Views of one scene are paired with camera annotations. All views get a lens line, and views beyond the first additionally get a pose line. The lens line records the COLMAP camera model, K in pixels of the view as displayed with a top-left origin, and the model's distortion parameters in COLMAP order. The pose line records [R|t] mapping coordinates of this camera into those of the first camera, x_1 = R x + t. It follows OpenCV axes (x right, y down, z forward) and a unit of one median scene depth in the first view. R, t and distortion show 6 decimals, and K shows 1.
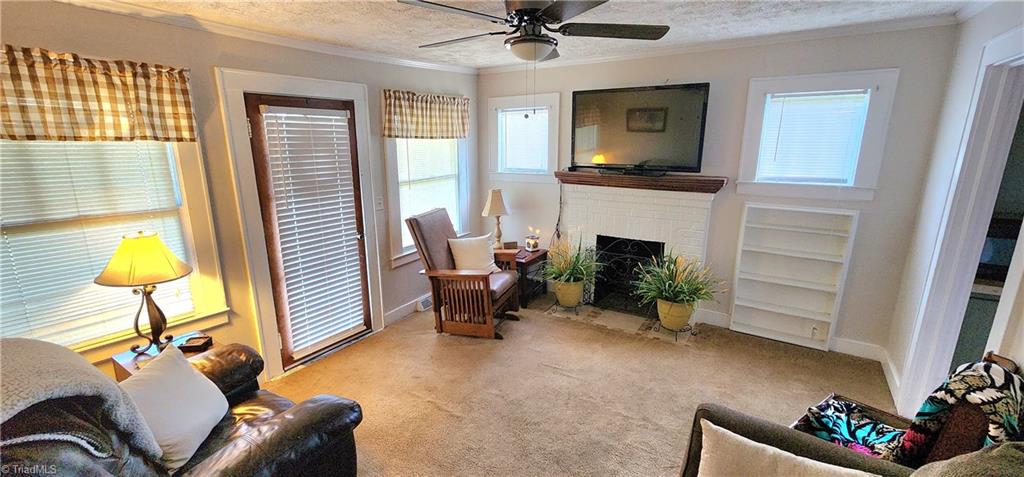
lens RADIAL K [[422.1, 0, 508.2], [0, 422.1, 241.4], [0, 0, 1]] dist [-0.001284, -0.000009]
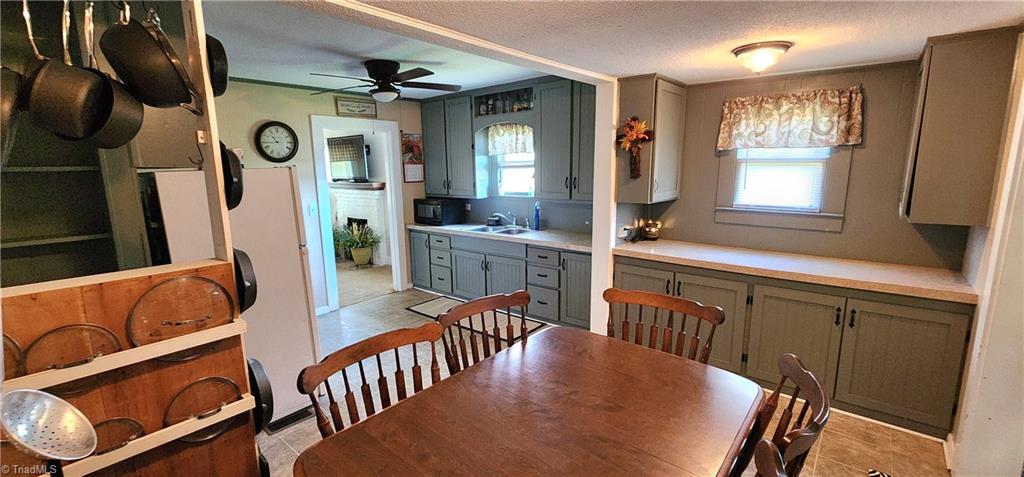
lens RADIAL K [[422.1, 0, 508.2], [0, 422.1, 241.4], [0, 0, 1]] dist [-0.001284, -0.000009]
pose [[0.992542, 0.005037, -0.121798, 1.308581], [-0.012368, 0.998151, -0.059510, 0.222662], [0.121273, 0.060573, 0.990769, -0.799817]]
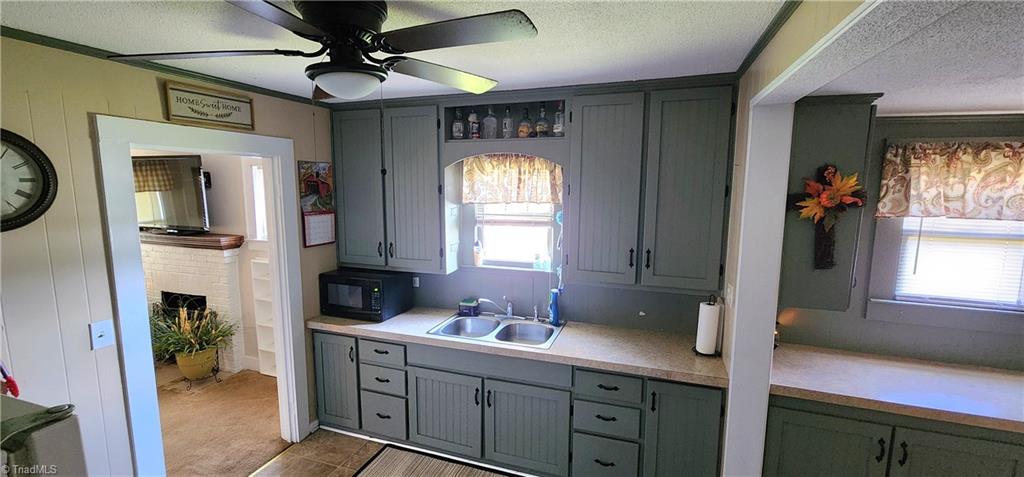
lens RADIAL K [[422.1, 0, 508.2], [0, 422.1, 241.4], [0, 0, 1]] dist [-0.001284, -0.000009]
pose [[0.969742, -0.026153, 0.242727, 0.938163], [0.051854, 0.993624, -0.100108, 0.015751], [-0.238561, 0.109665, 0.964916, -0.263121]]
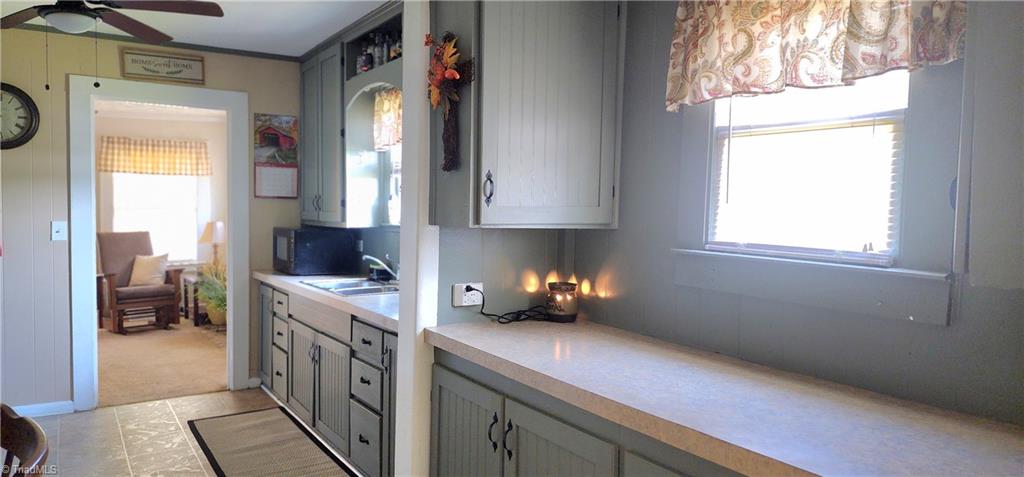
lens RADIAL K [[692.3, 0, 494.7], [0, 692.3, 240.8], [0, 0, 1]] dist [0.053211, -0.000123]
pose [[0.906771, 0.032203, -0.420391, 1.814720], [-0.113662, 0.978835, -0.170184, 0.200889], [0.406013, 0.202101, 0.891240, -0.407353]]
